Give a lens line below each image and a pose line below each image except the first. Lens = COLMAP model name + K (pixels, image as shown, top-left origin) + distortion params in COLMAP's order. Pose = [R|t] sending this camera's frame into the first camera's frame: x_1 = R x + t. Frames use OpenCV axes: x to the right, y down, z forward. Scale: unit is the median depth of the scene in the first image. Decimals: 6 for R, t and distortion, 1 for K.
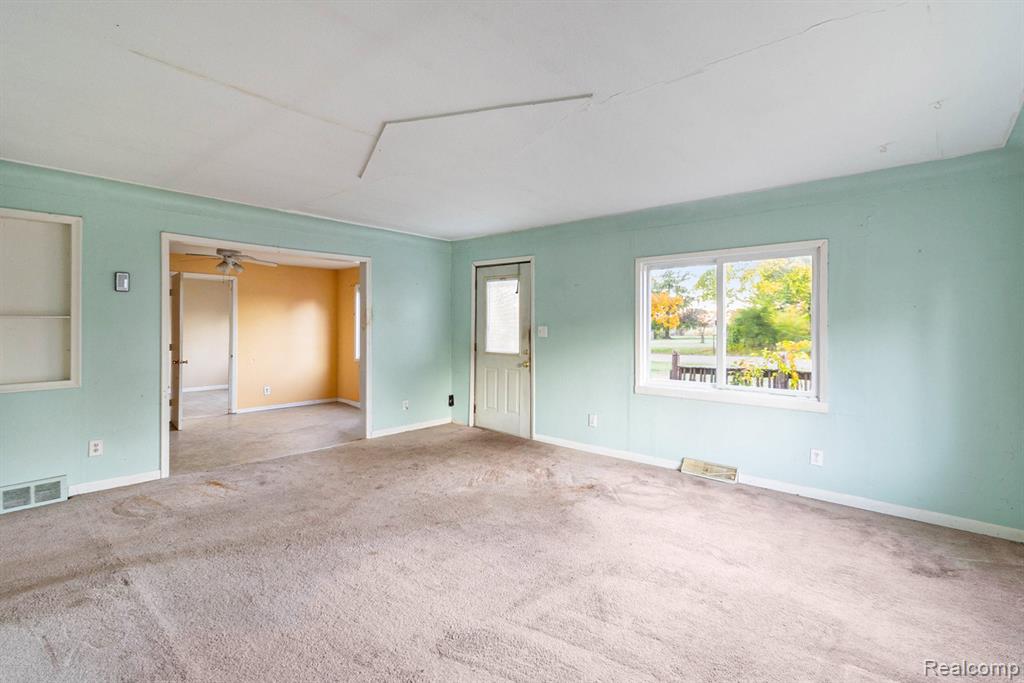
lens RADIAL K [[476.2, 0, 520.6], [0, 476.2, 333.2], [0, 0, 1]] dist [0.004386, 0.000332]
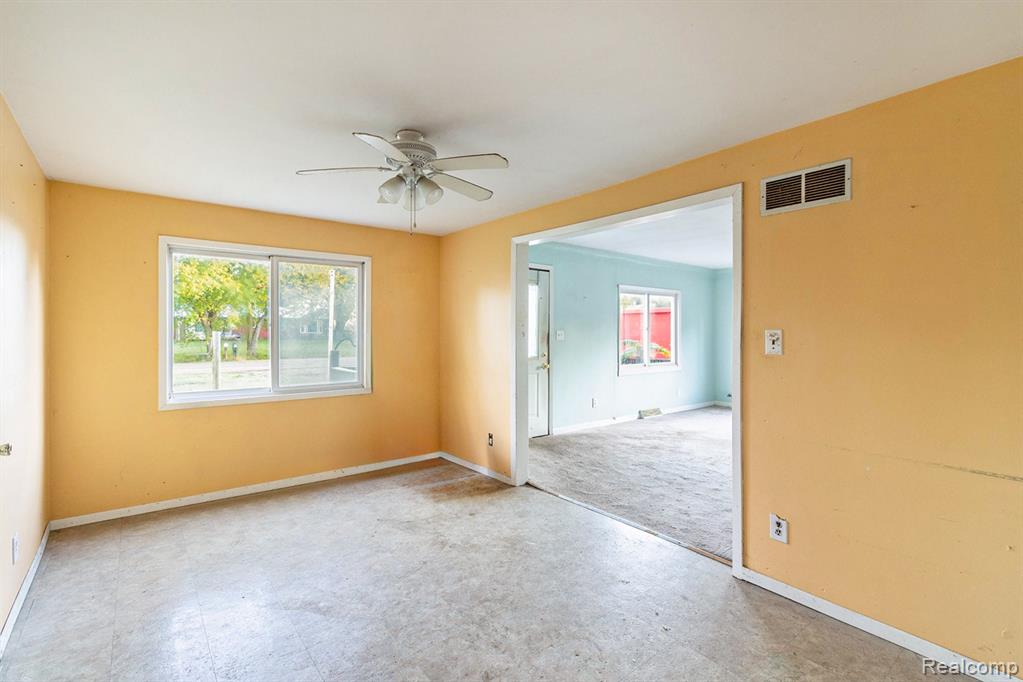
lens RADIAL K [[475.7, 0, 516.7], [0, 475.7, 331.6], [0, 0, 1]] dist [0.004386, 0.000332]
pose [[0.180301, -0.006870, 0.983587, -1.037993], [0.007277, 0.999958, 0.005650, -0.018296], [-0.983584, 0.006139, 0.180344, 0.858884]]
